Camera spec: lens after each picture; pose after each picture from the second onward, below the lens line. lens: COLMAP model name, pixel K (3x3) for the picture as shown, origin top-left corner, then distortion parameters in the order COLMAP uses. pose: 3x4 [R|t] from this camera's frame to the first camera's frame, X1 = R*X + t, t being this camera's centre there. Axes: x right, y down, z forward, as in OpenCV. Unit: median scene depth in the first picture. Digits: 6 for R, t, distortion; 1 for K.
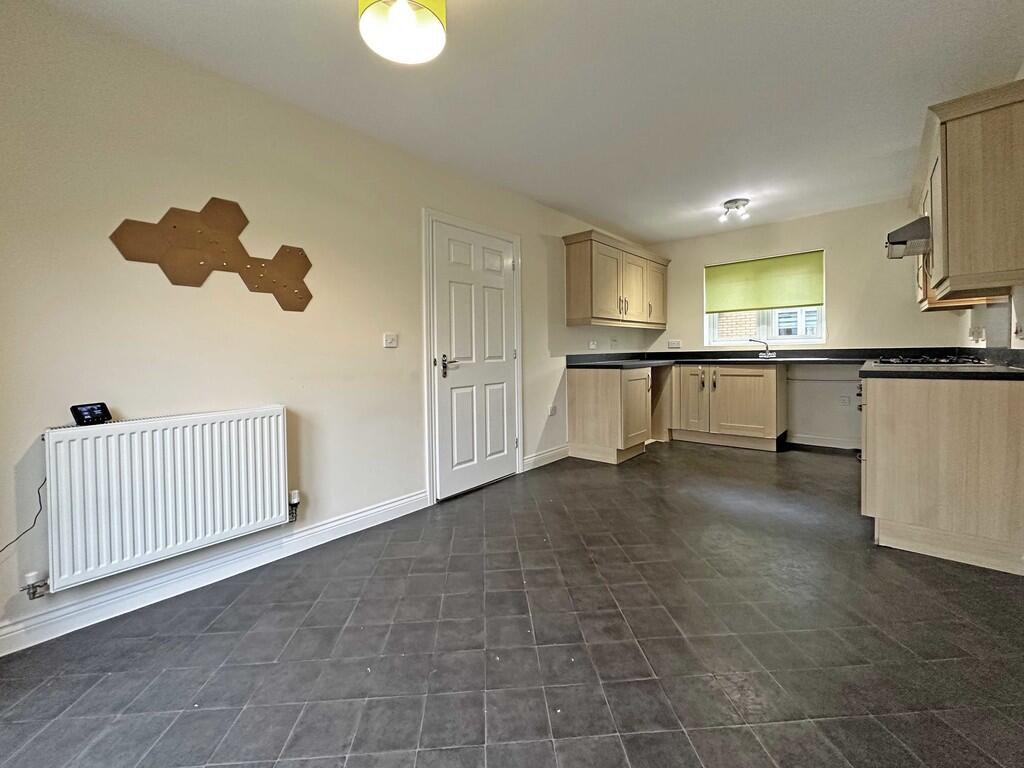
lens RADIAL K [[414.5, 0, 514.3], [0, 414.5, 383.0], [0, 0, 1]] dist [-0.000205, -0.000288]
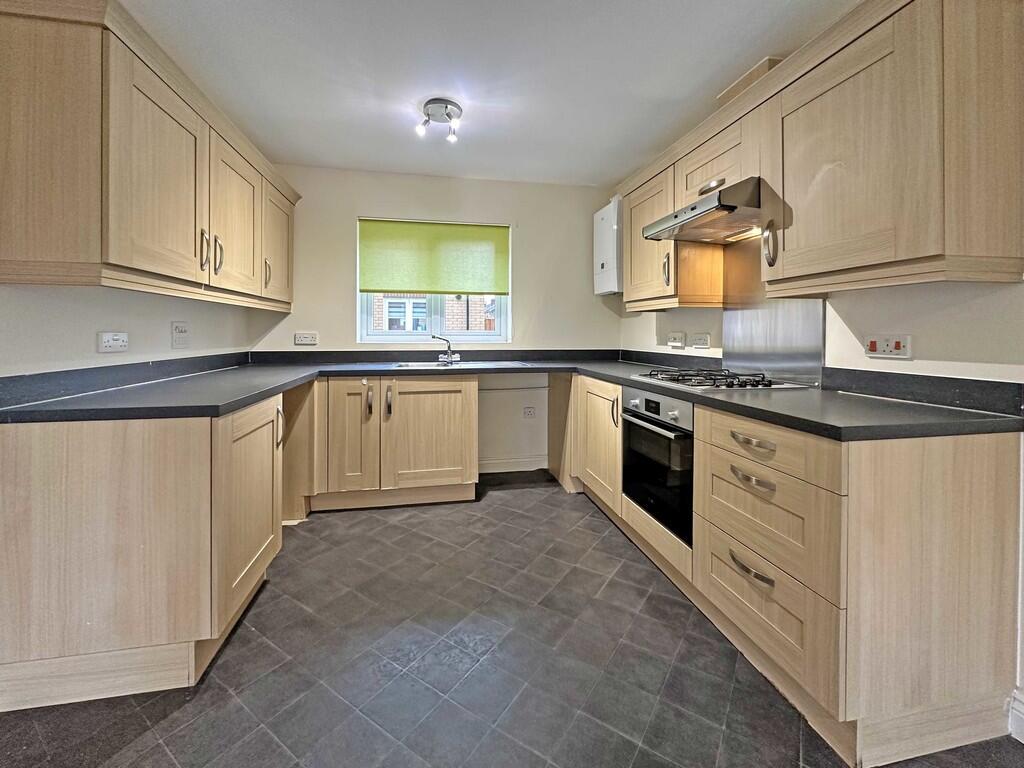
lens RADIAL K [[414.5, 0, 514.5], [0, 414.5, 331.2], [0, 0, 1]] dist [-0.000205, -0.000288]
pose [[0.594226, 0.025466, 0.803895, 0.106663], [0.046545, 0.996735, -0.065981, -0.061454], [-0.802950, 0.076625, 0.591101, 0.496702]]
